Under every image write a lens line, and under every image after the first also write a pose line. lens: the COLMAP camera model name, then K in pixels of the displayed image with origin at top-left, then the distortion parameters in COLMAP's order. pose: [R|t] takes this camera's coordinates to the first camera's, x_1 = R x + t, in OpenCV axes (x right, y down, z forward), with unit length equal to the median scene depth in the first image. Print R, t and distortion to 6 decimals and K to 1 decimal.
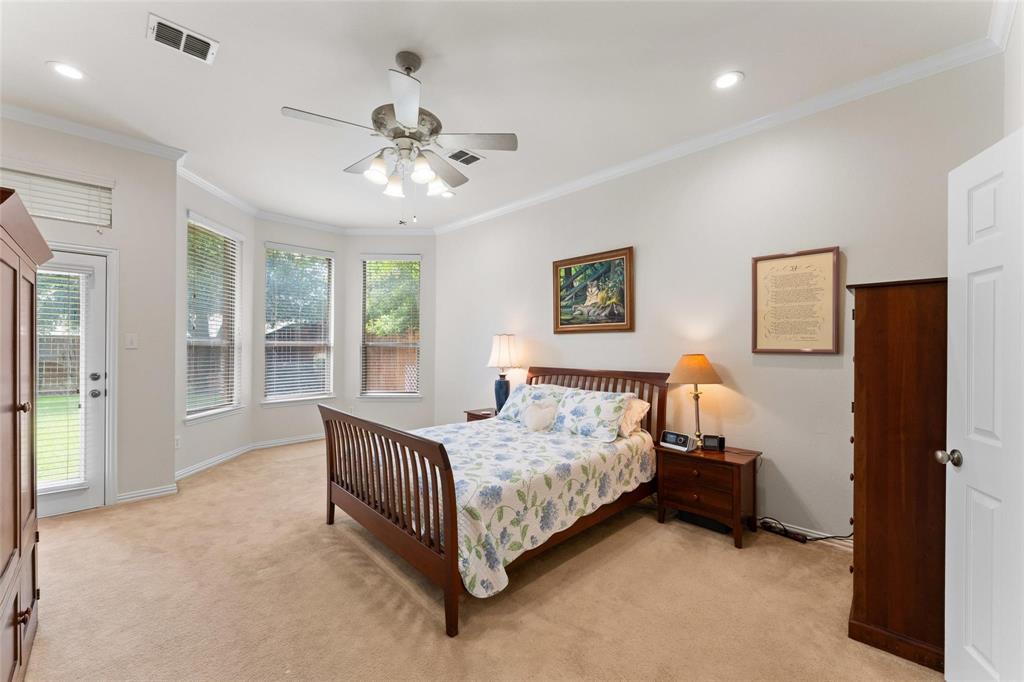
lens RADIAL K [[410.8, 0, 505.2], [0, 410.8, 343.2], [0, 0, 1]] dist [-0.000354, -0.000236]
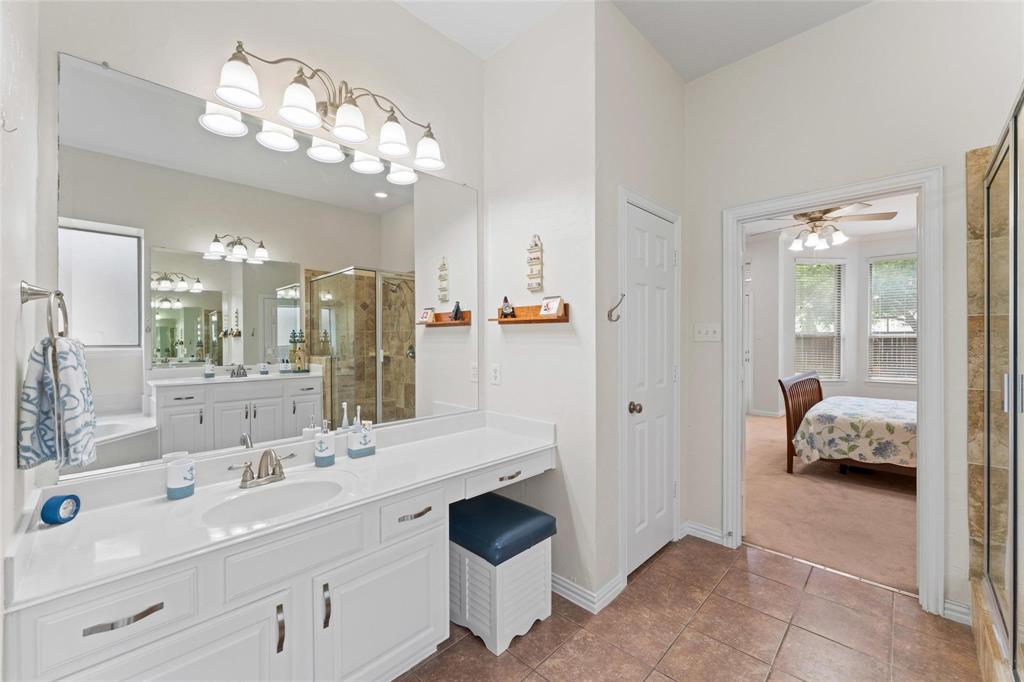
lens RADIAL K [[410.8, 0, 505.8], [0, 410.8, 340.3], [0, 0, 1]] dist [-0.000354, -0.000236]
pose [[0.017568, 0.002541, -0.999842, 1.687049], [0.002623, 0.999993, 0.002587, 0.020460], [0.999842, -0.002668, 0.017561, -0.421085]]
